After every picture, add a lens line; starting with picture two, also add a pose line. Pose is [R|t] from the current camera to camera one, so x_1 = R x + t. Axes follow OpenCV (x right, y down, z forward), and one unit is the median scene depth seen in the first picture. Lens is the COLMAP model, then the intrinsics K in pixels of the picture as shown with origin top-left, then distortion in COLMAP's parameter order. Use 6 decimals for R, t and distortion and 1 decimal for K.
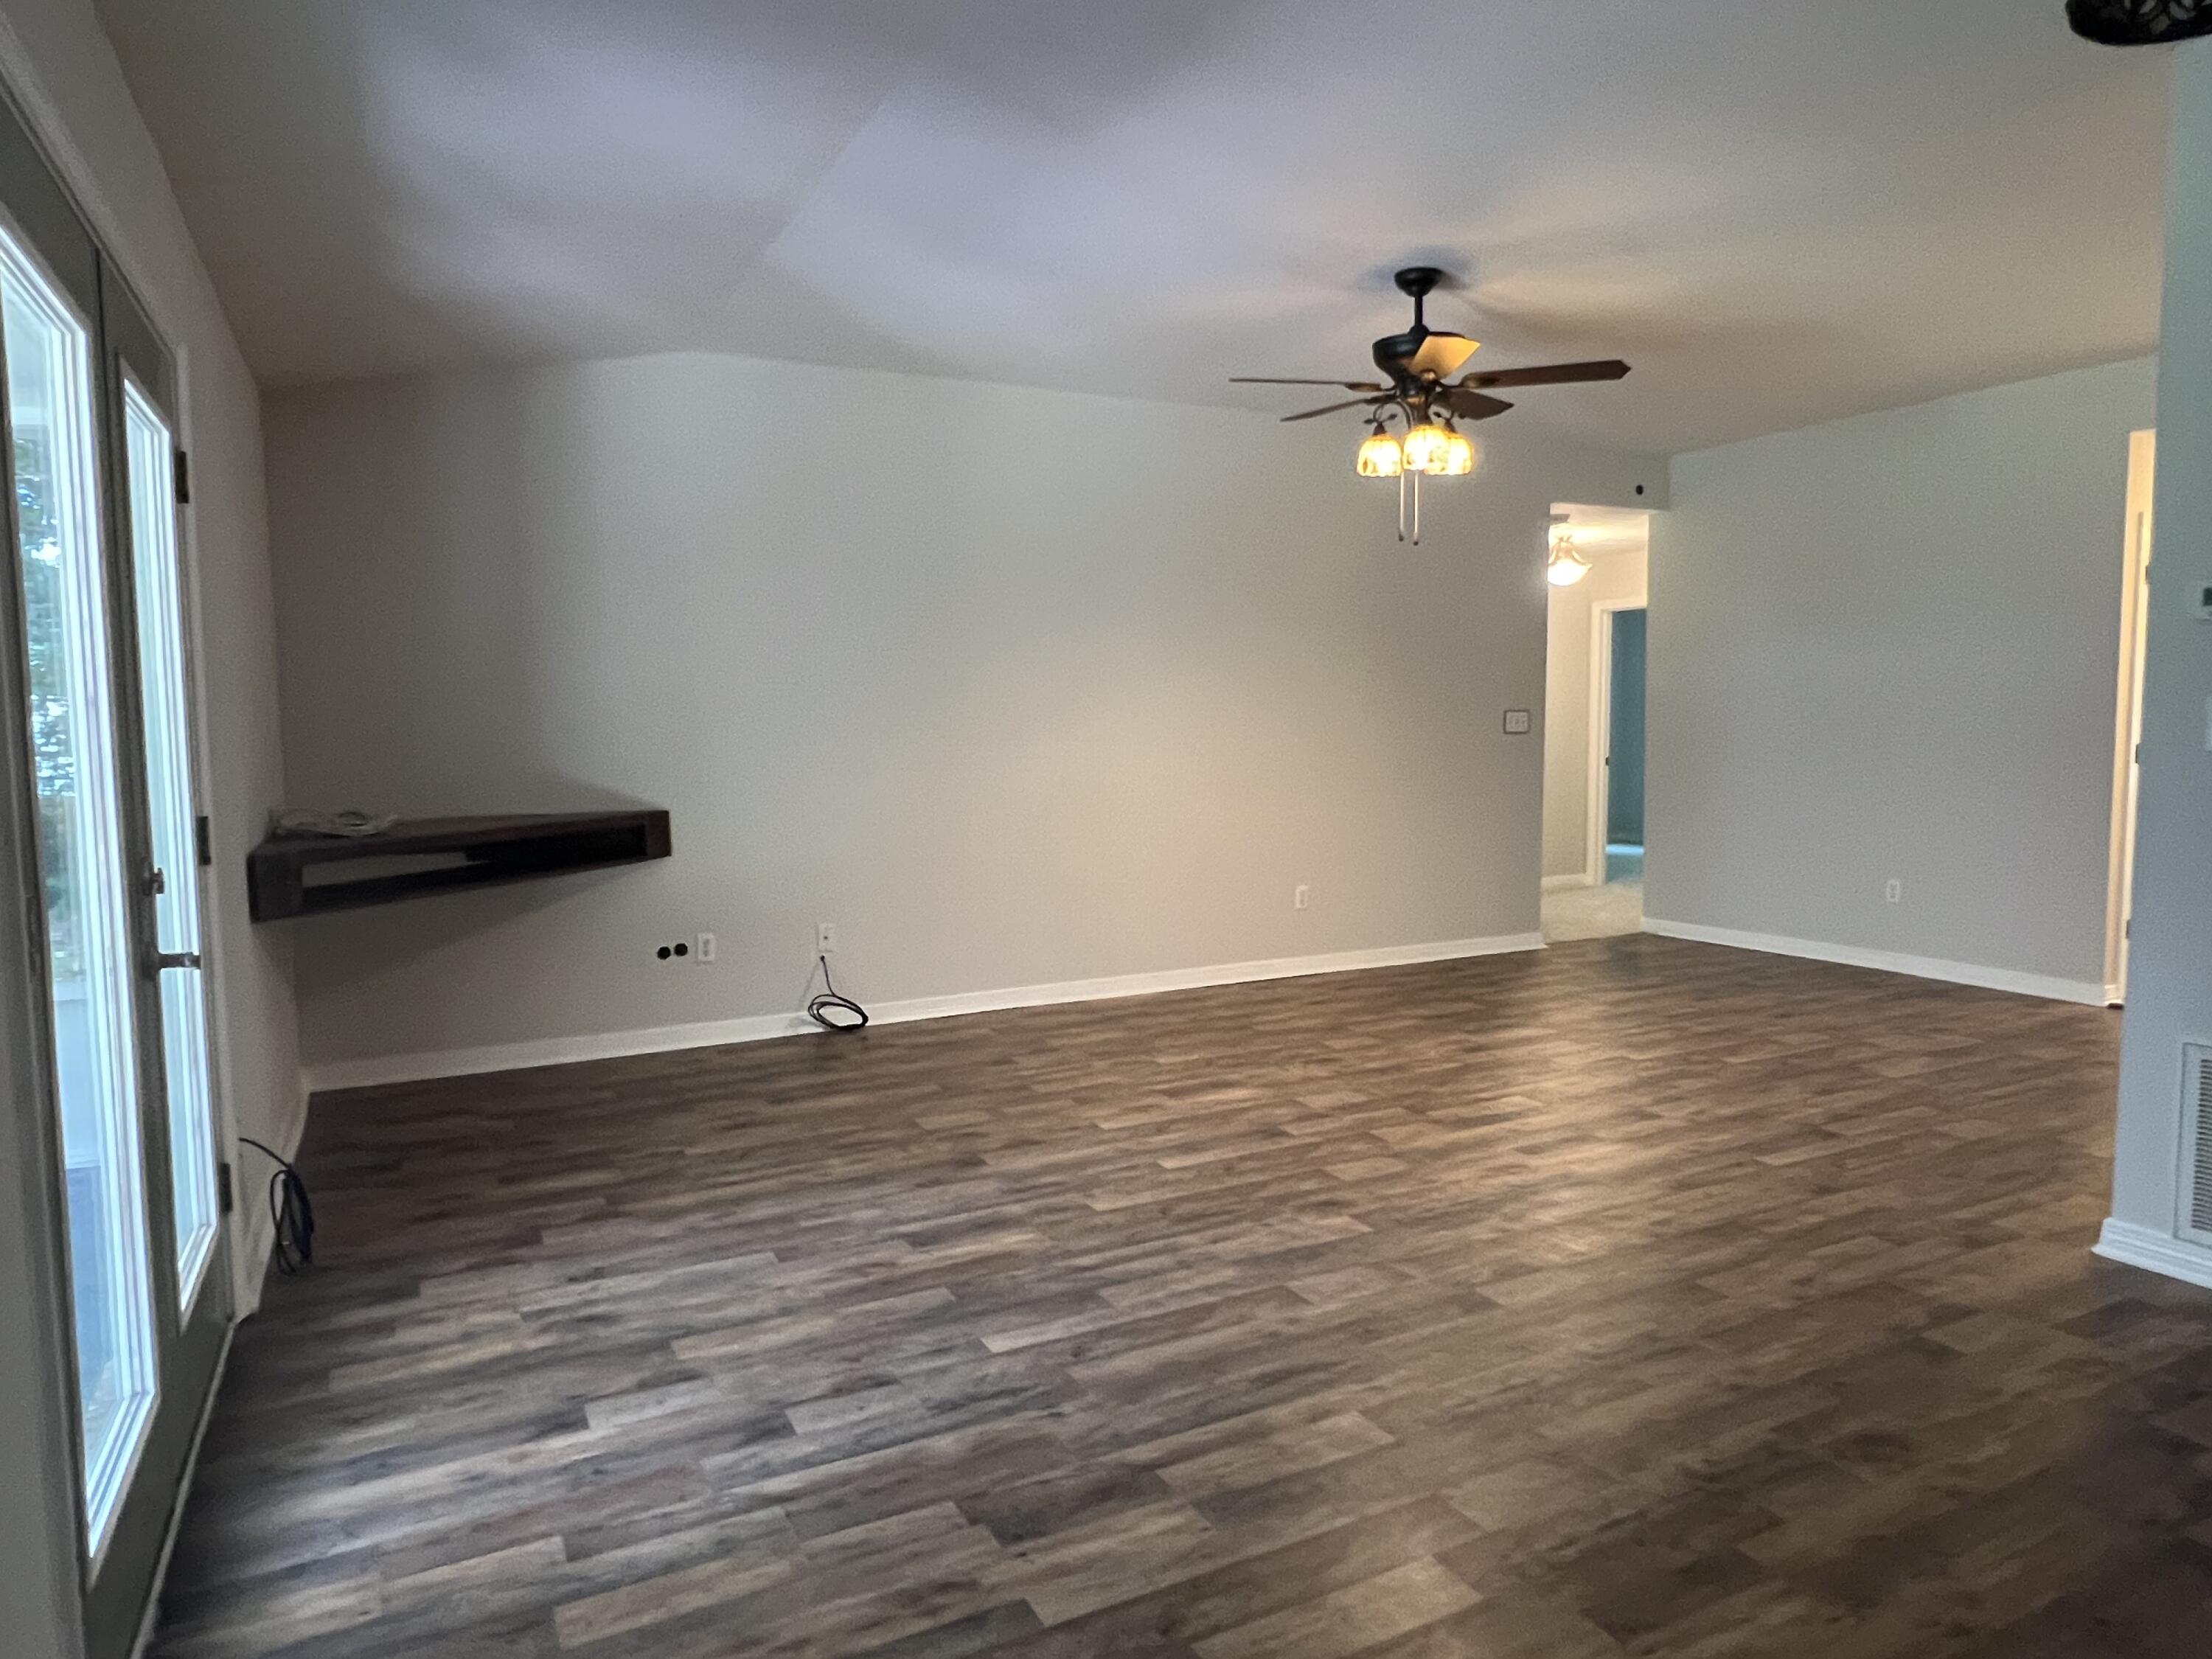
lens RADIAL K [[1361.9, 0, 1097.2], [0, 1361.9, 836.6], [0, 0, 1]] dist [0.003033, 0.000858]
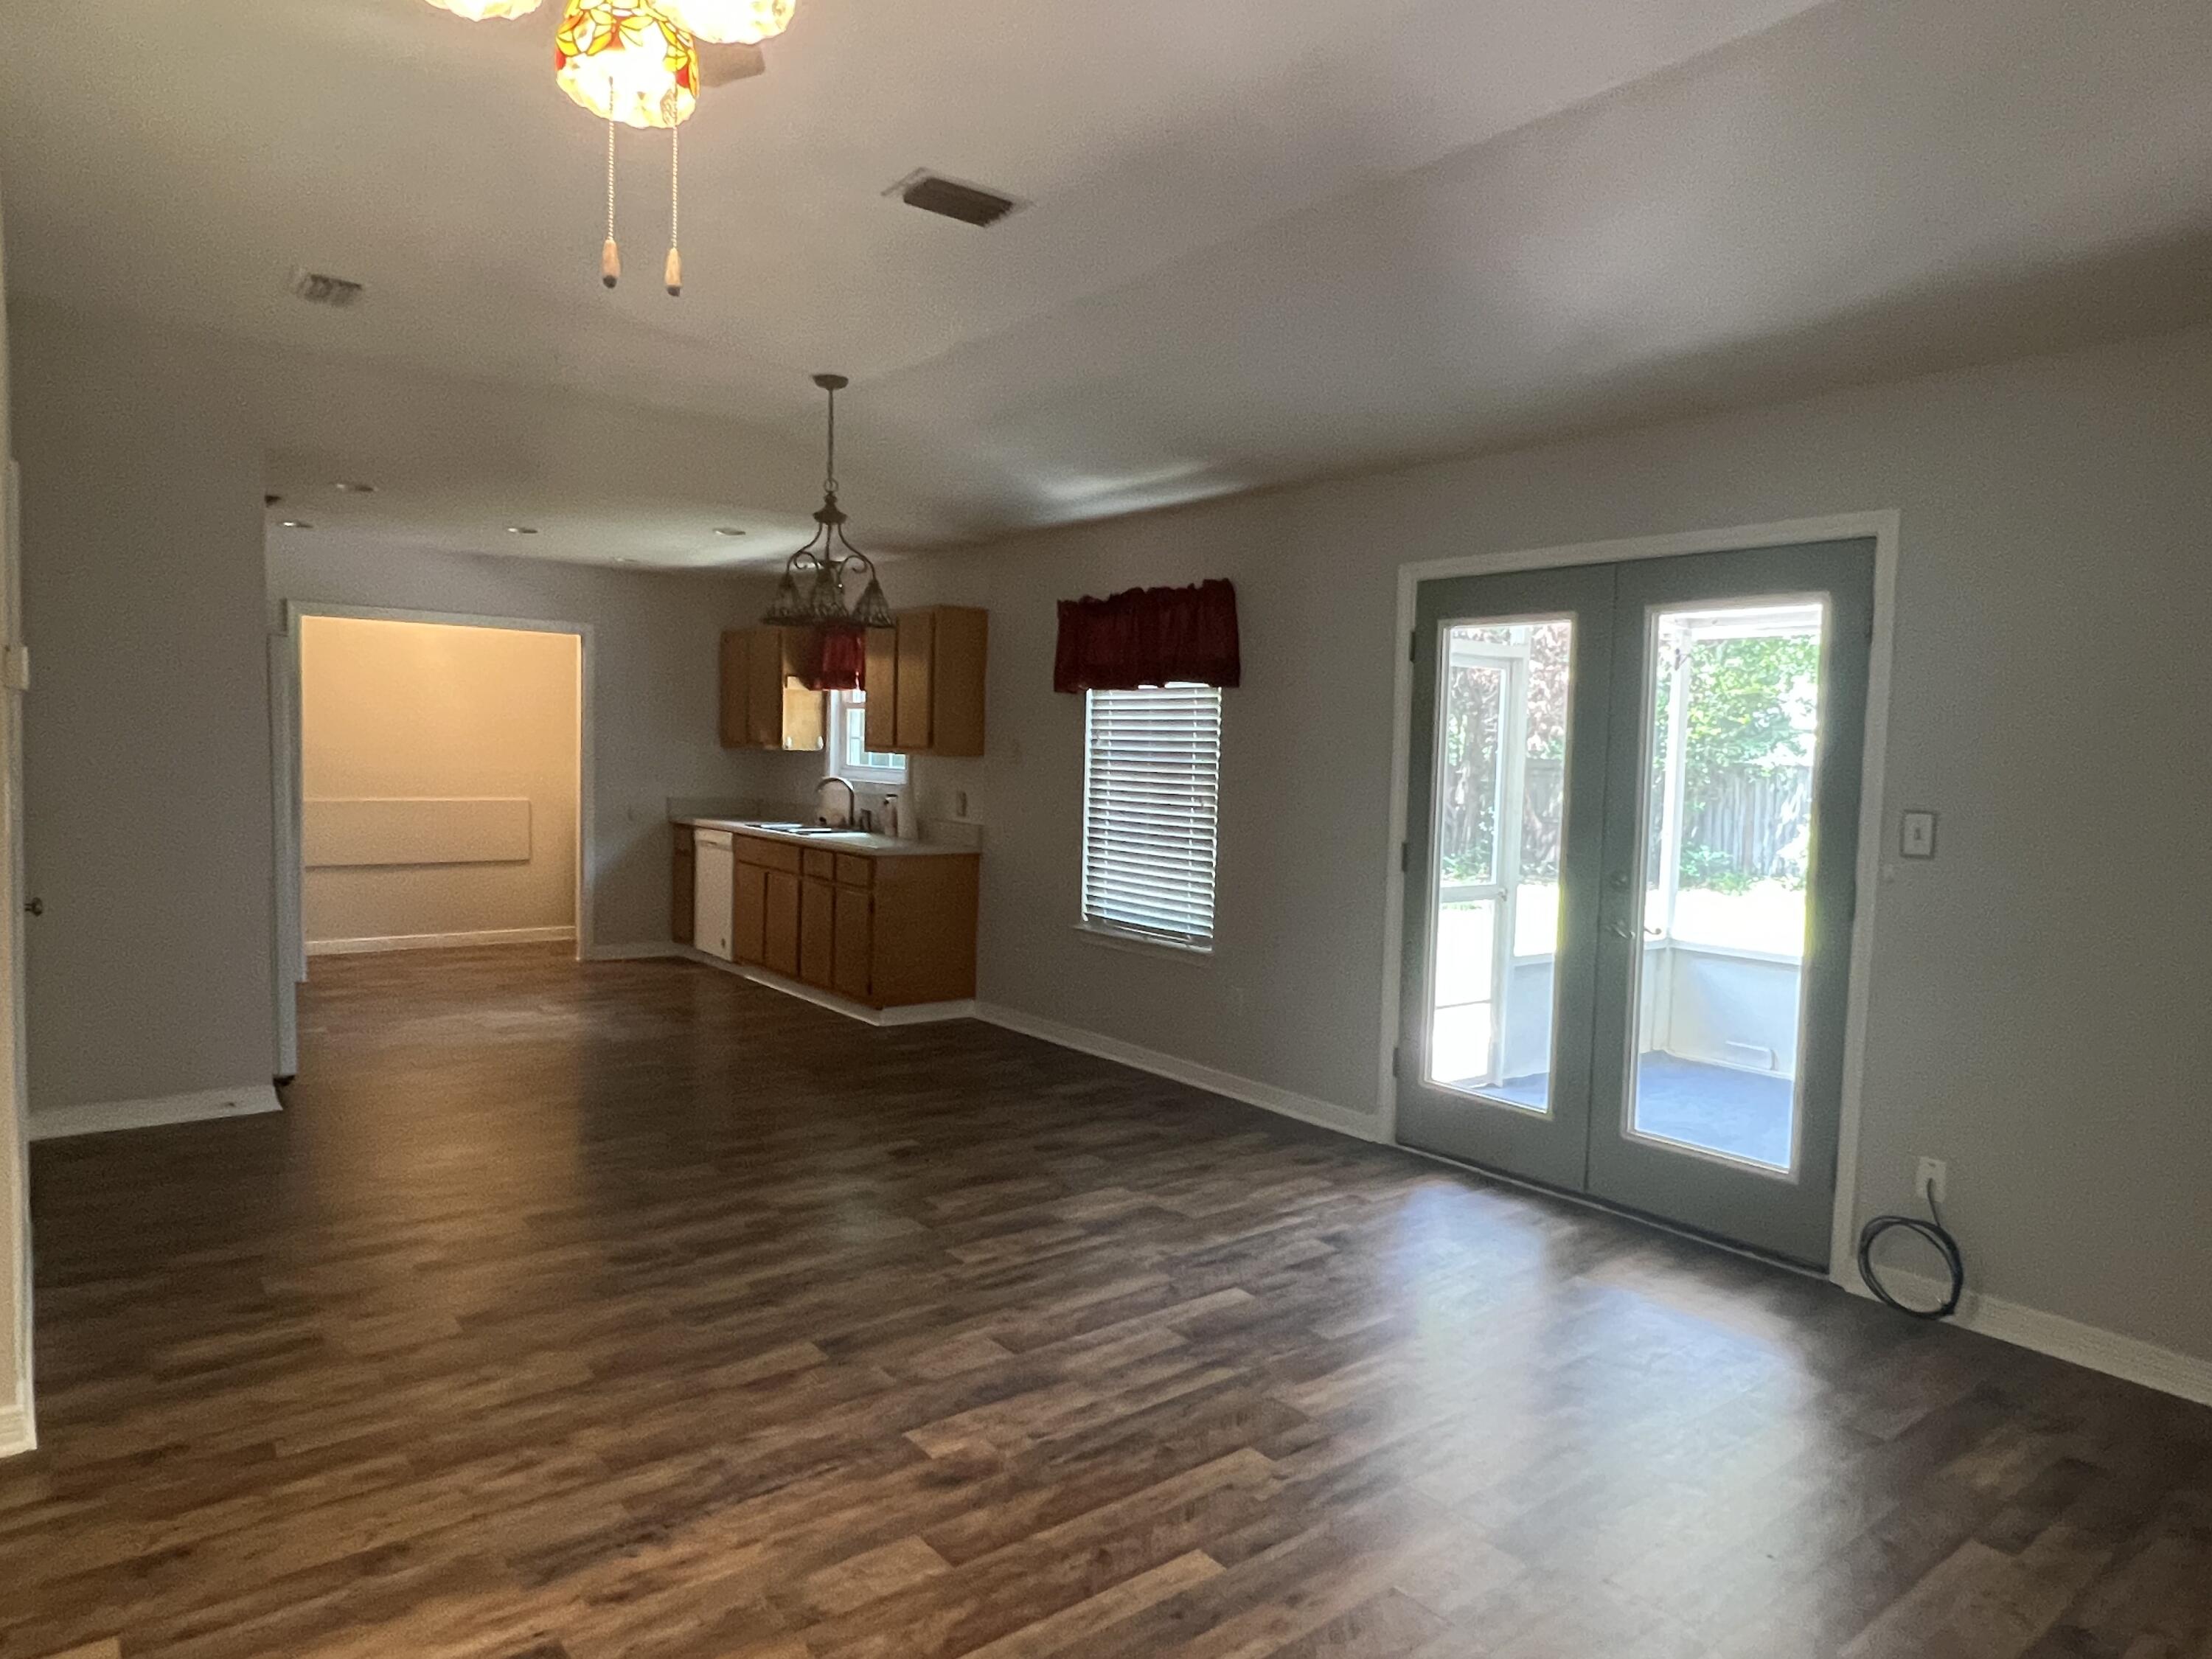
lens RADIAL K [[1361.9, 0, 1101.0], [0, 1361.9, 828.6], [0, 0, 1]] dist [0.003033, 0.000858]
pose [[-0.980622, -0.003251, -0.195883, 0.274889], [-0.031839, 0.989214, 0.142973, -0.211598], [0.193305, 0.146439, -0.970149, 1.948241]]
